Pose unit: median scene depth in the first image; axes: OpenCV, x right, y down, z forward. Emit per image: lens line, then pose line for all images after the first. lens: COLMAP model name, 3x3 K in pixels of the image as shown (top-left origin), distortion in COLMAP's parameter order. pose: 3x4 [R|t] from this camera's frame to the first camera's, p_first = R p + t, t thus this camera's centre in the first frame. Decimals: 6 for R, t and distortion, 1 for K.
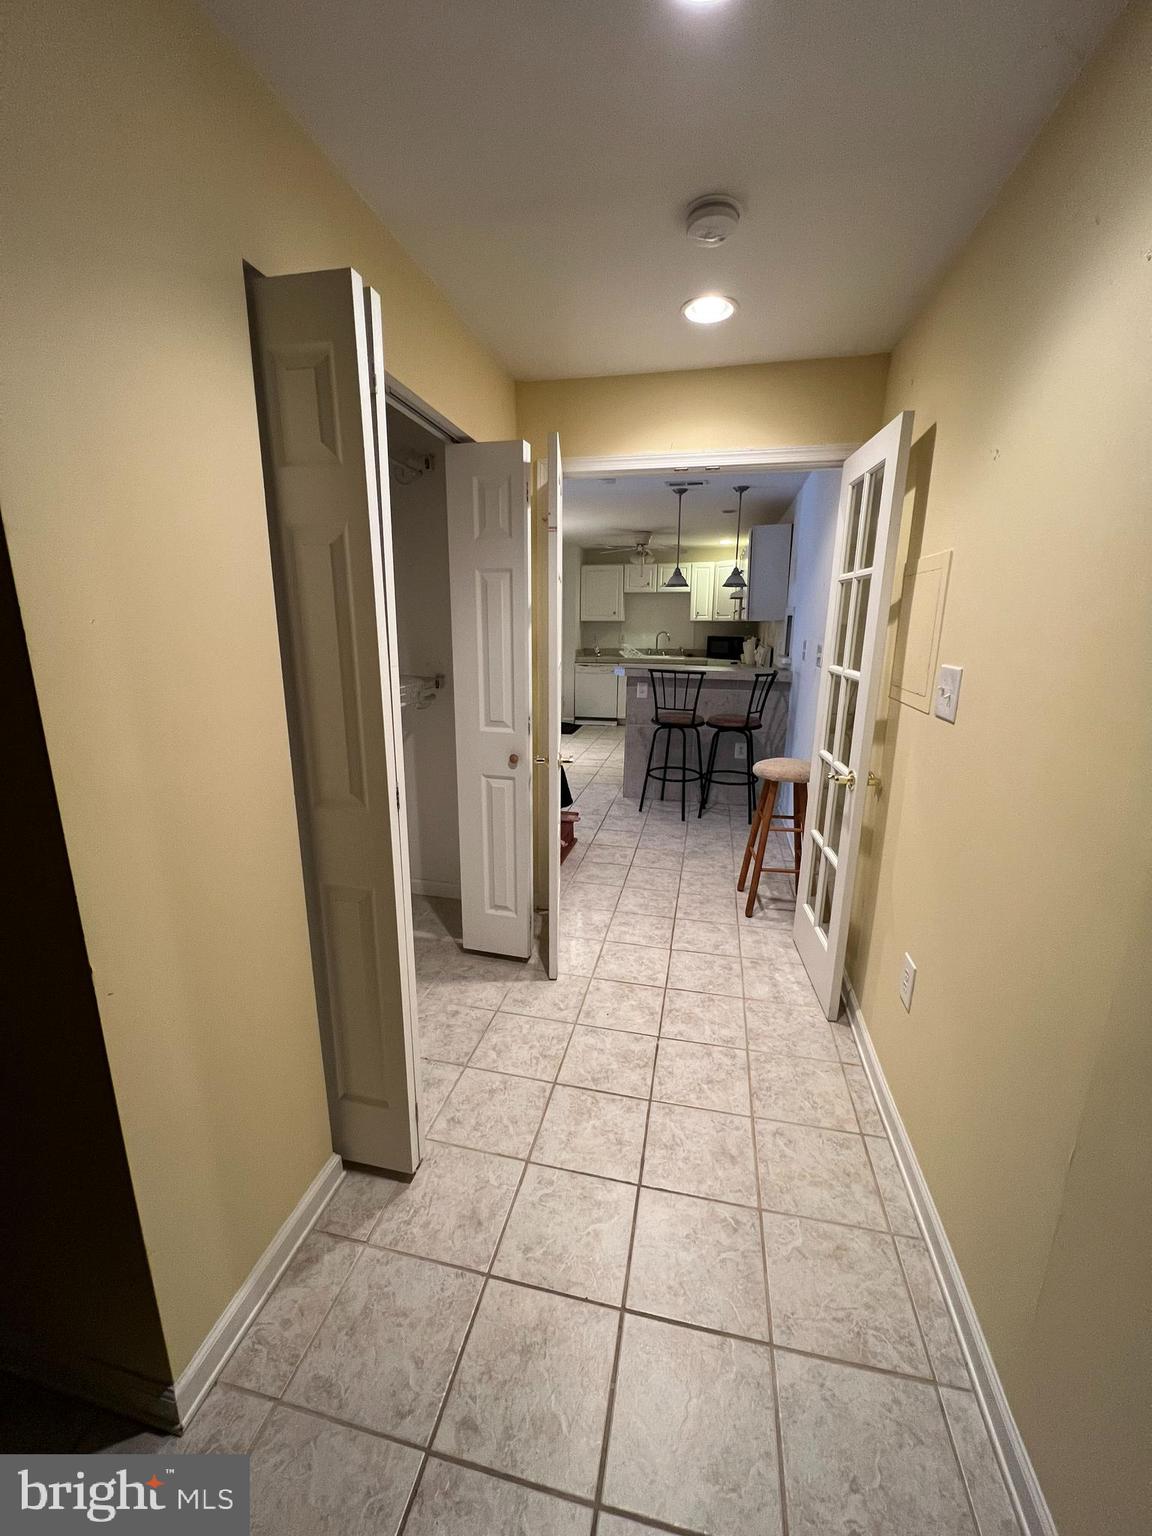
lens RADIAL K [[610.6, 0, 577.1], [0, 610.6, 763.8], [0, 0, 1]] dist [-0.001609, -0.000139]
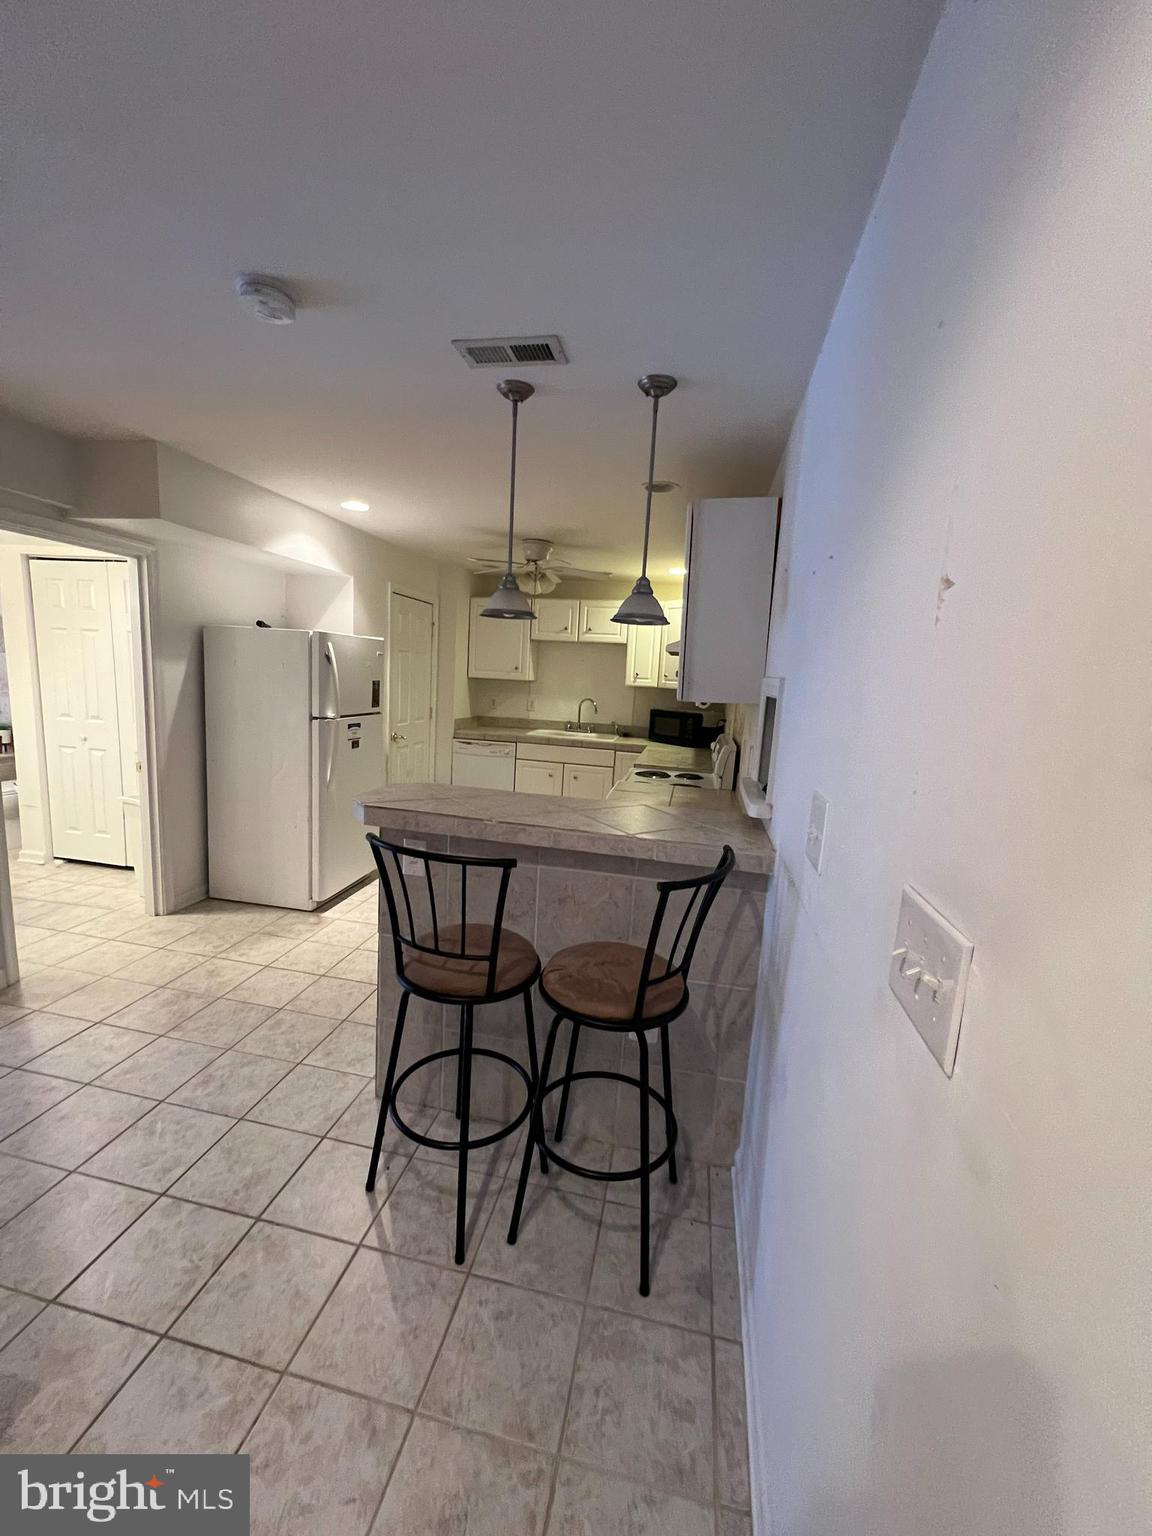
lens RADIAL K [[610.6, 0, 572.9], [0, 610.6, 763.3], [0, 0, 1]] dist [-0.001609, -0.000139]
pose [[0.998634, 0.048310, 0.019908, 0.119240], [-0.046520, 0.995525, -0.082251, -0.091348], [-0.023793, 0.081213, 0.996413, 0.340017]]
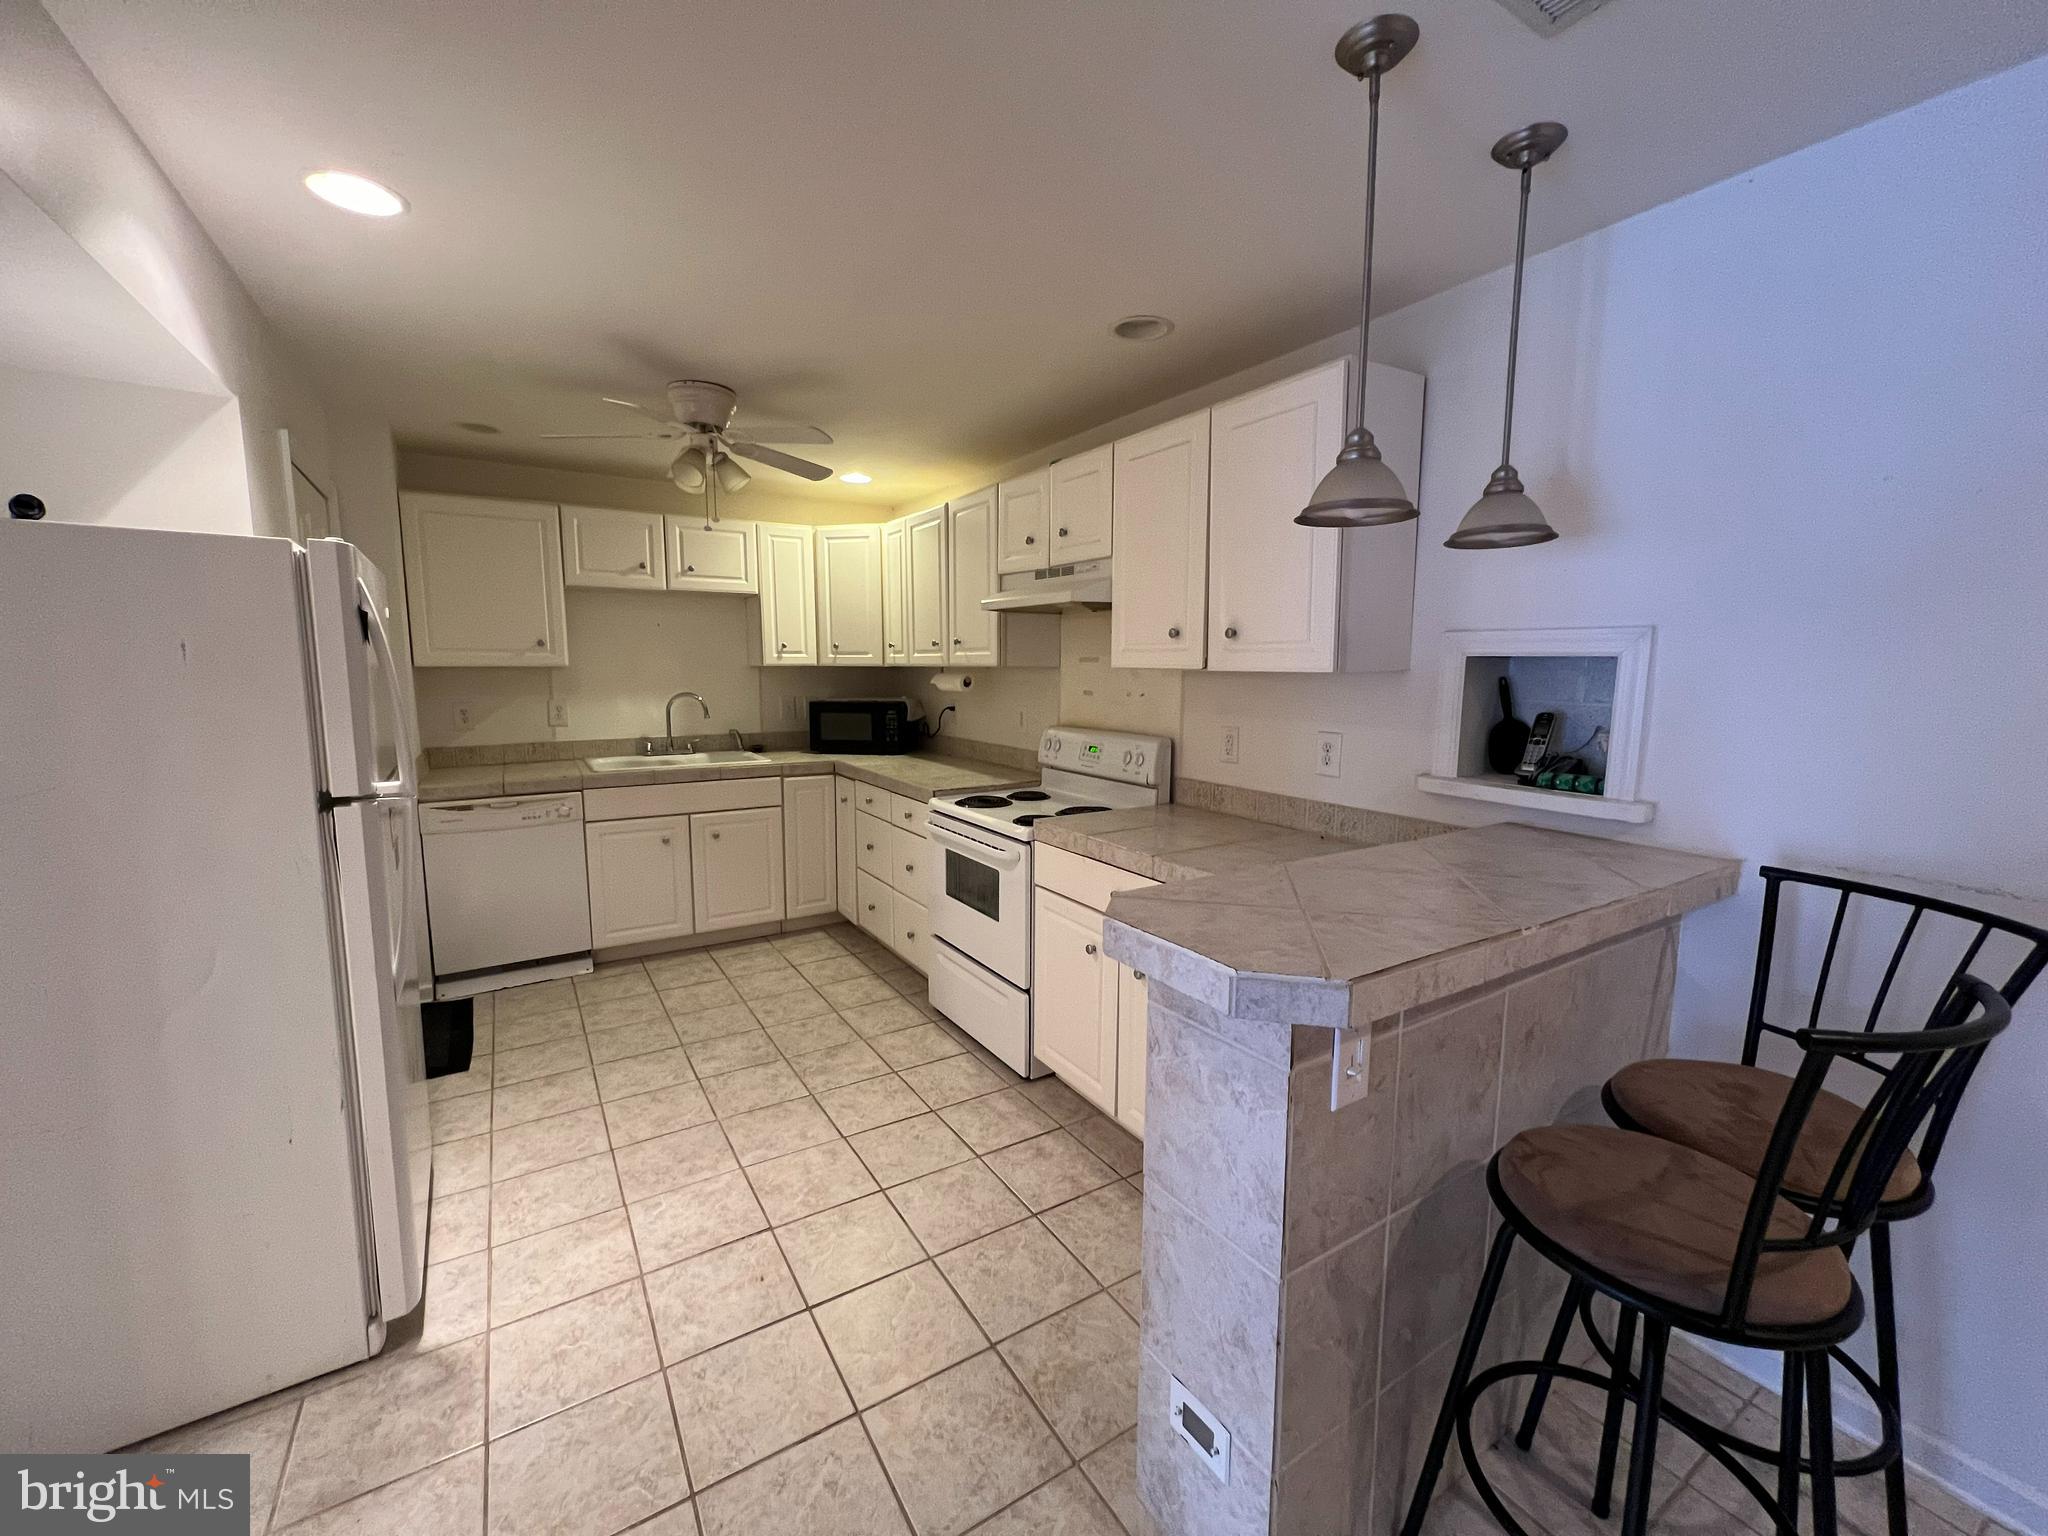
lens RADIAL K [[814.1, 0, 1032.6], [0, 814.1, 767.7], [0, 0, 1]] dist [-0.001609, -0.000139]
pose [[0.711446, -0.090617, 0.696874, -0.067709], [0.157489, 0.986988, -0.032442, -0.125143], [-0.684866, 0.132831, 0.716460, 0.516182]]
